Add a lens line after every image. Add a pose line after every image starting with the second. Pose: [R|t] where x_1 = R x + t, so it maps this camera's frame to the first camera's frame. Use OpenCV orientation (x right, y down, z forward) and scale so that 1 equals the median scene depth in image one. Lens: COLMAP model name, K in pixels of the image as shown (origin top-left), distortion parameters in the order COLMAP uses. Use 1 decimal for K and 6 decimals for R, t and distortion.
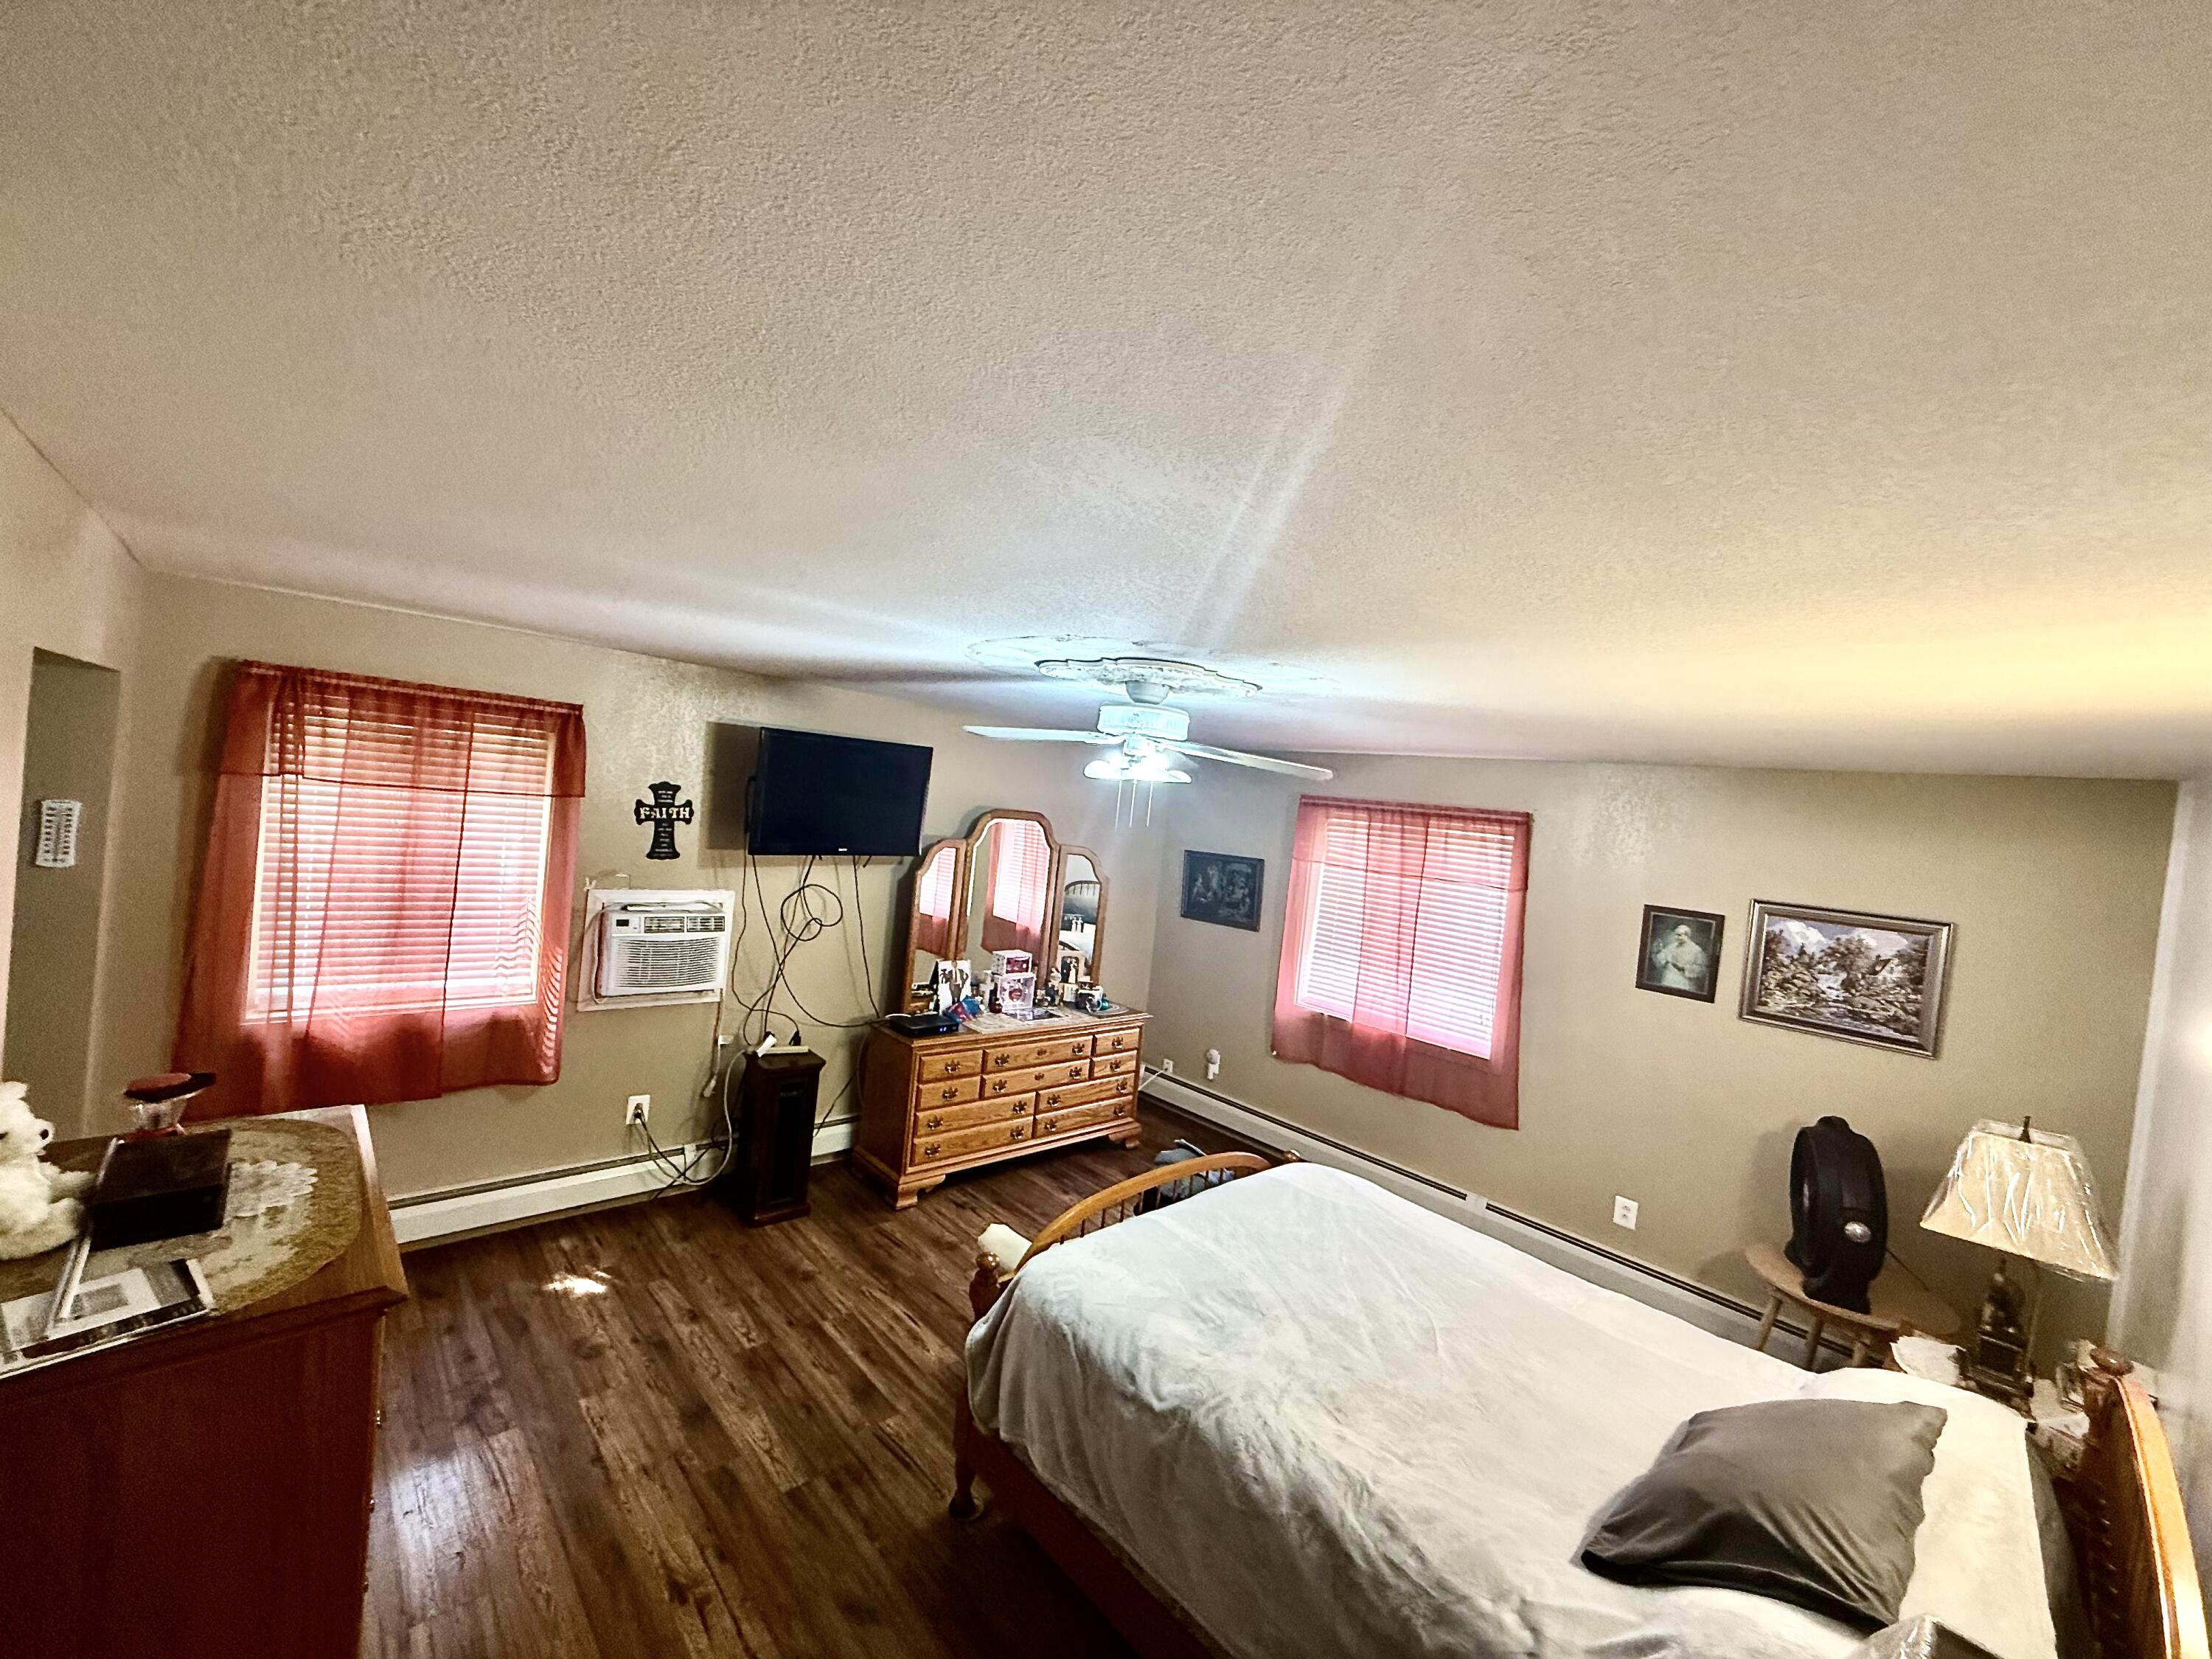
lens RADIAL K [[880.0, 0, 1101.8], [0, 880.0, 827.5], [0, 0, 1]] dist [0.000654, -0.001012]
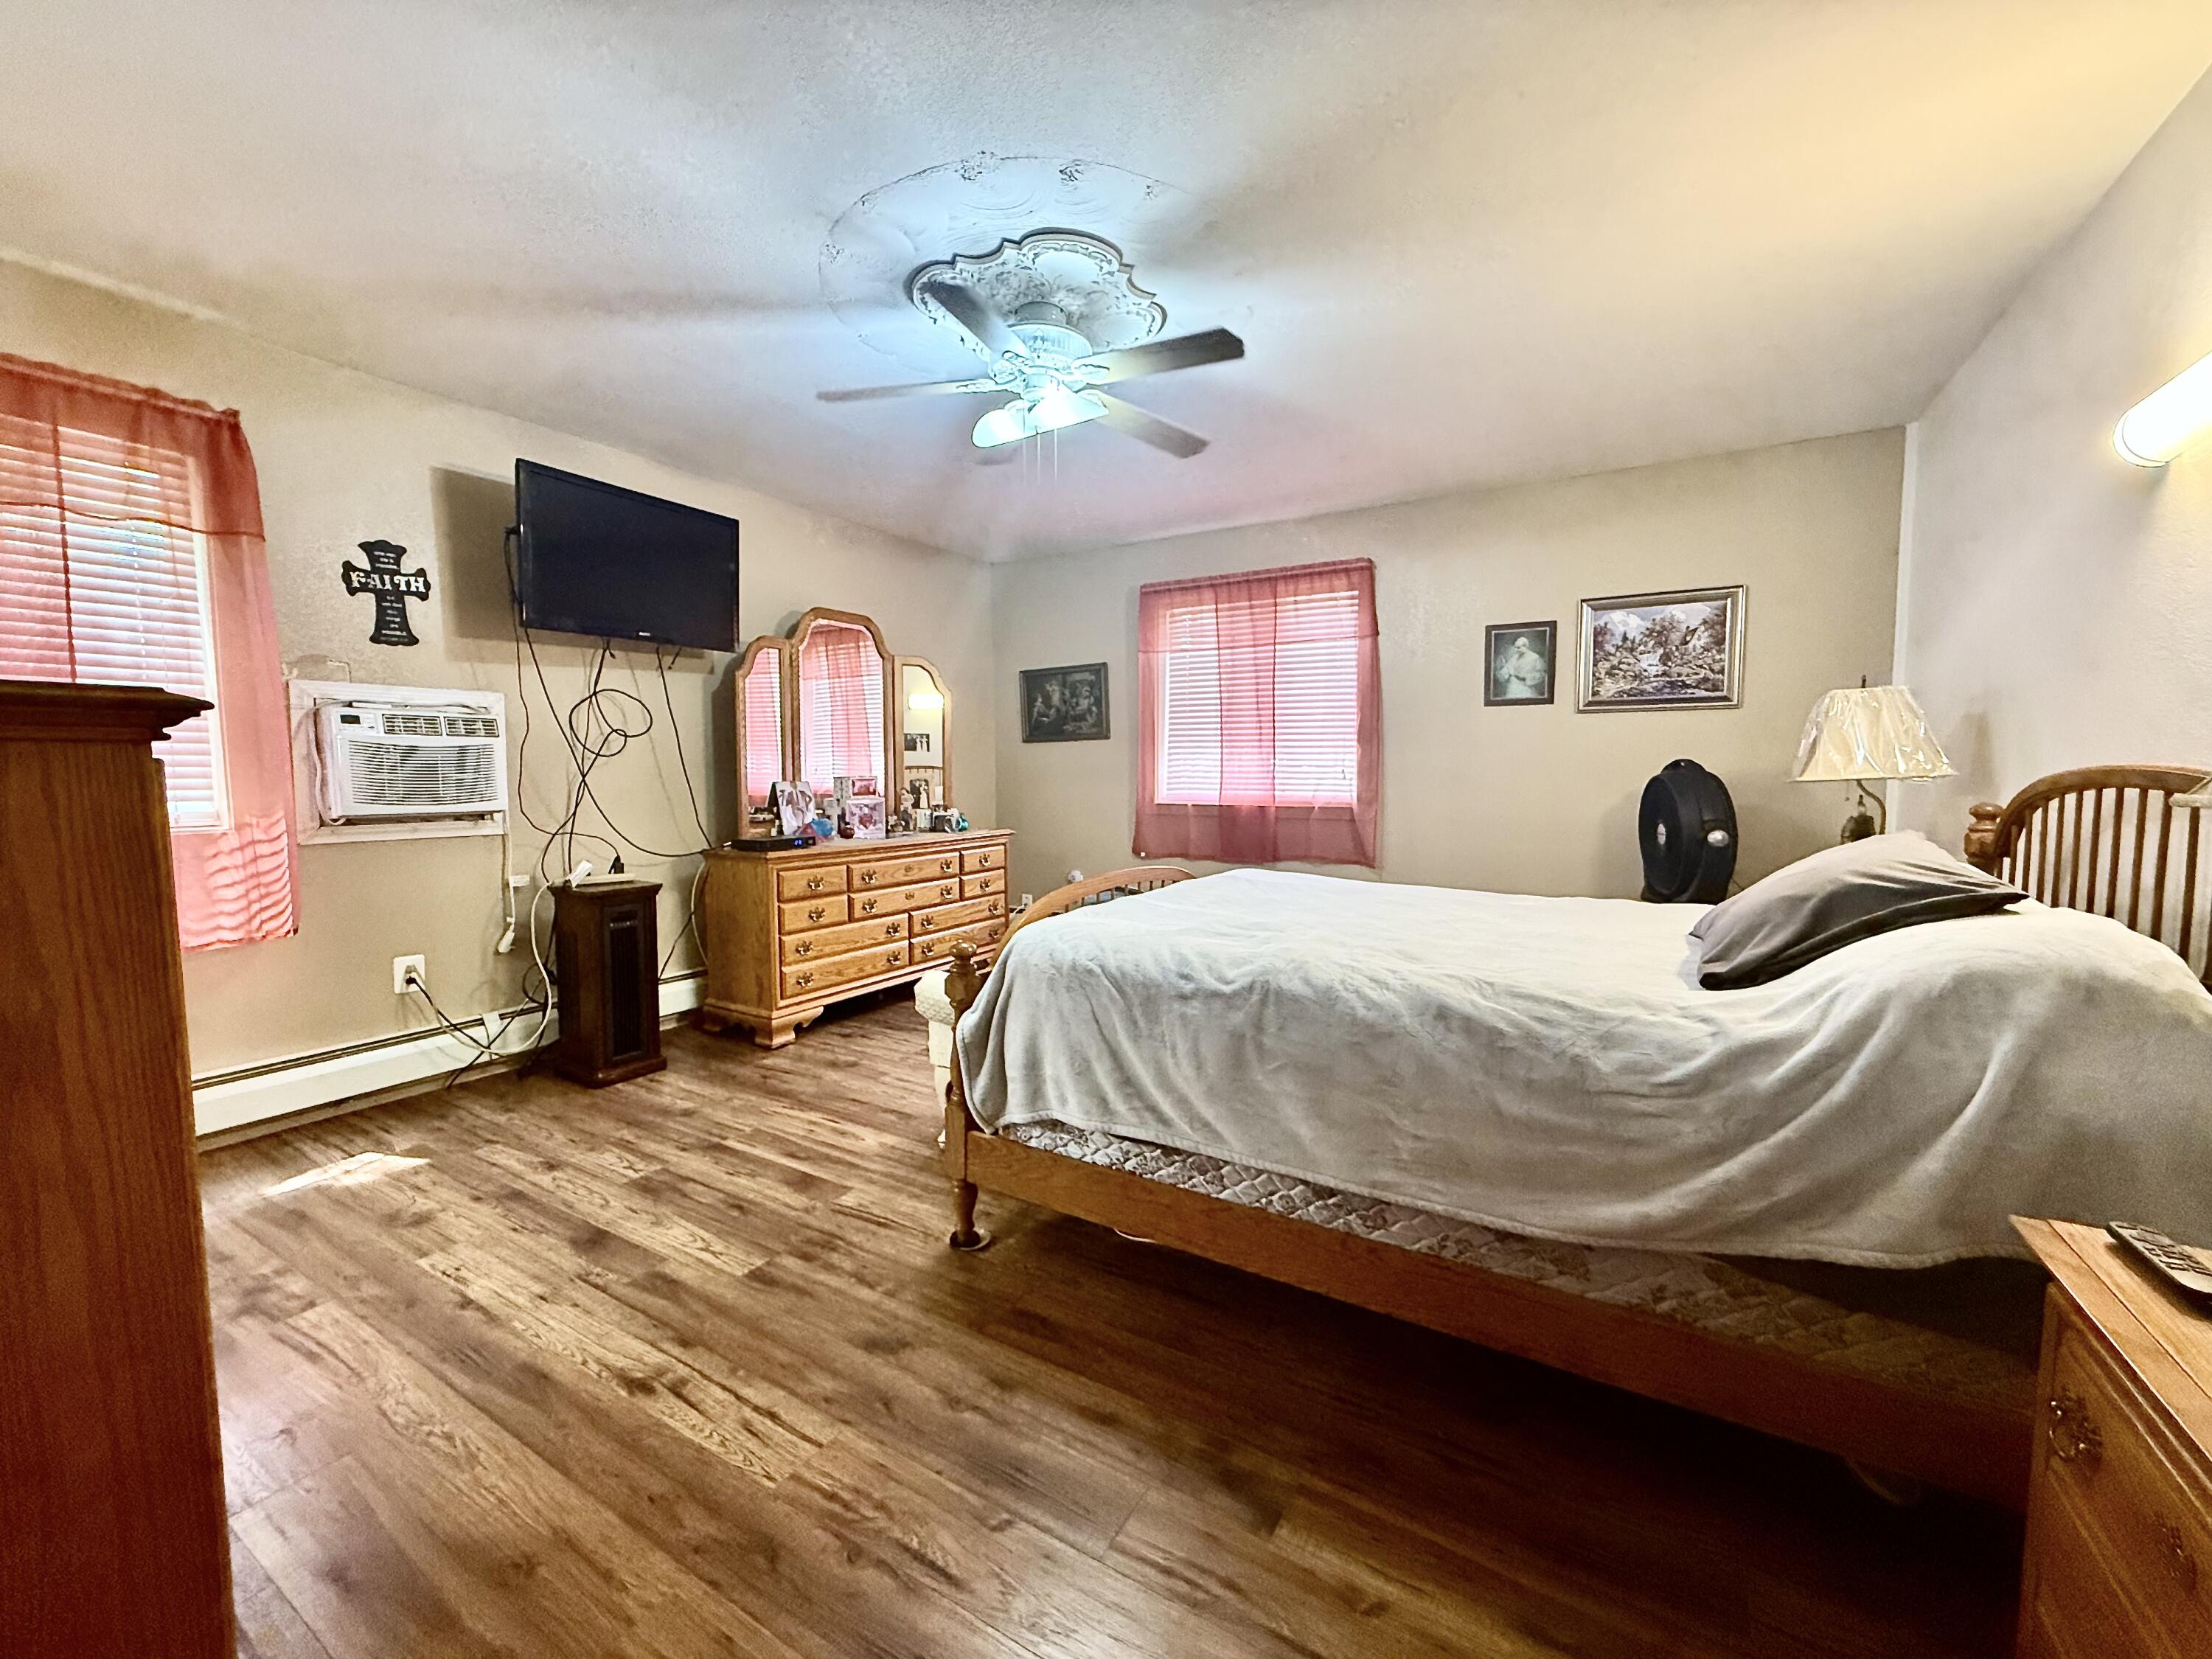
lens RADIAL K [[880.0, 0, 1102.7], [0, 880.0, 827.3], [0, 0, 1]] dist [0.000654, -0.001012]
pose [[0.958056, -0.122559, 0.259053, -0.127662], [0.108554, 0.991779, 0.067749, 0.207470], [-0.265227, -0.036786, 0.963484, 0.096264]]
